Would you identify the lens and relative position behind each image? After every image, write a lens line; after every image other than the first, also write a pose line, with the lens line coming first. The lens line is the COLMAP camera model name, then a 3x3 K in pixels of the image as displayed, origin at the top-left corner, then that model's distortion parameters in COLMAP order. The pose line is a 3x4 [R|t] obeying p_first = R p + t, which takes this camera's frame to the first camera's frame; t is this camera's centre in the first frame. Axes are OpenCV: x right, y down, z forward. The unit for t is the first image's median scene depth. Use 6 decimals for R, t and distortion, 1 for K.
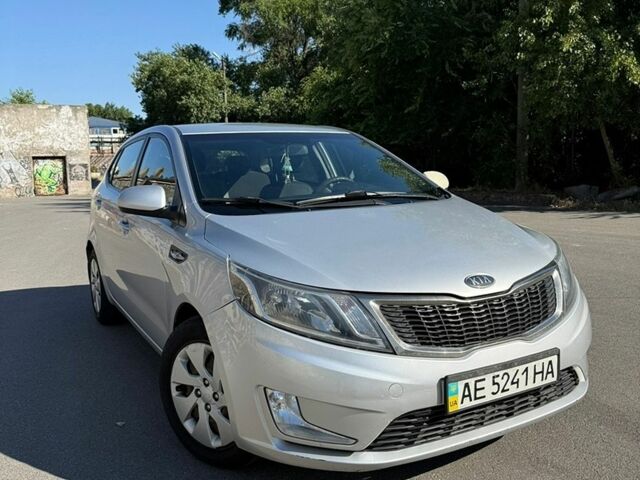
lens RADIAL K [[595.3, 0, 320.0], [0, 595.3, 240.0], [0, 0, 1]] dist [0.149706, -0.308534]
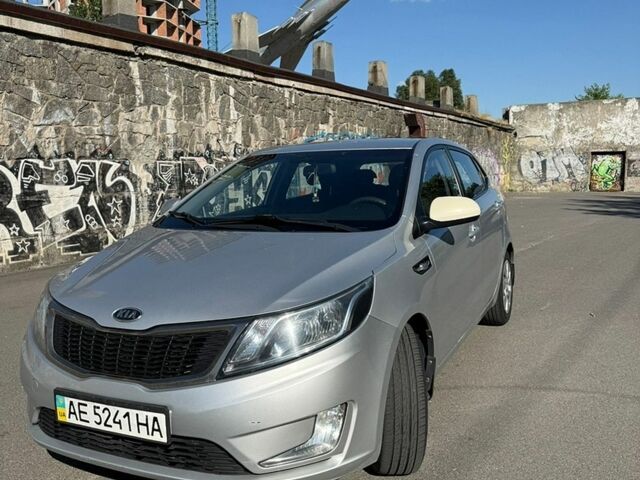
lens RADIAL K [[595.3, 0, 320.0], [0, 595.3, 240.0], [0, 0, 1]] dist [0.149706, -0.308534]
pose [[0.575594, 0.109959, -0.810309, 0.100092], [-0.099526, 0.992971, 0.064049, -0.012187], [0.811656, 0.043780, 0.582493, 0.053113]]
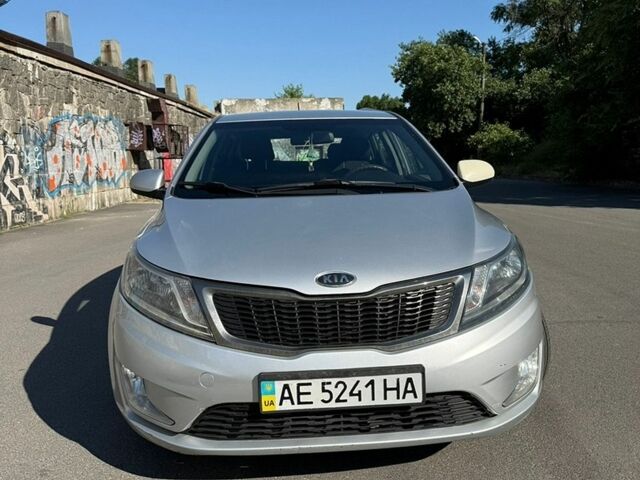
lens RADIAL K [[595.3, 0, 320.0], [0, 595.3, 240.0], [0, 0, 1]] dist [0.149706, -0.308534]
pose [[0.903583, 0.068186, -0.422952, 0.049908], [-0.059680, 0.997661, 0.033337, -0.001676], [0.424235, -0.004881, 0.905539, 0.012896]]
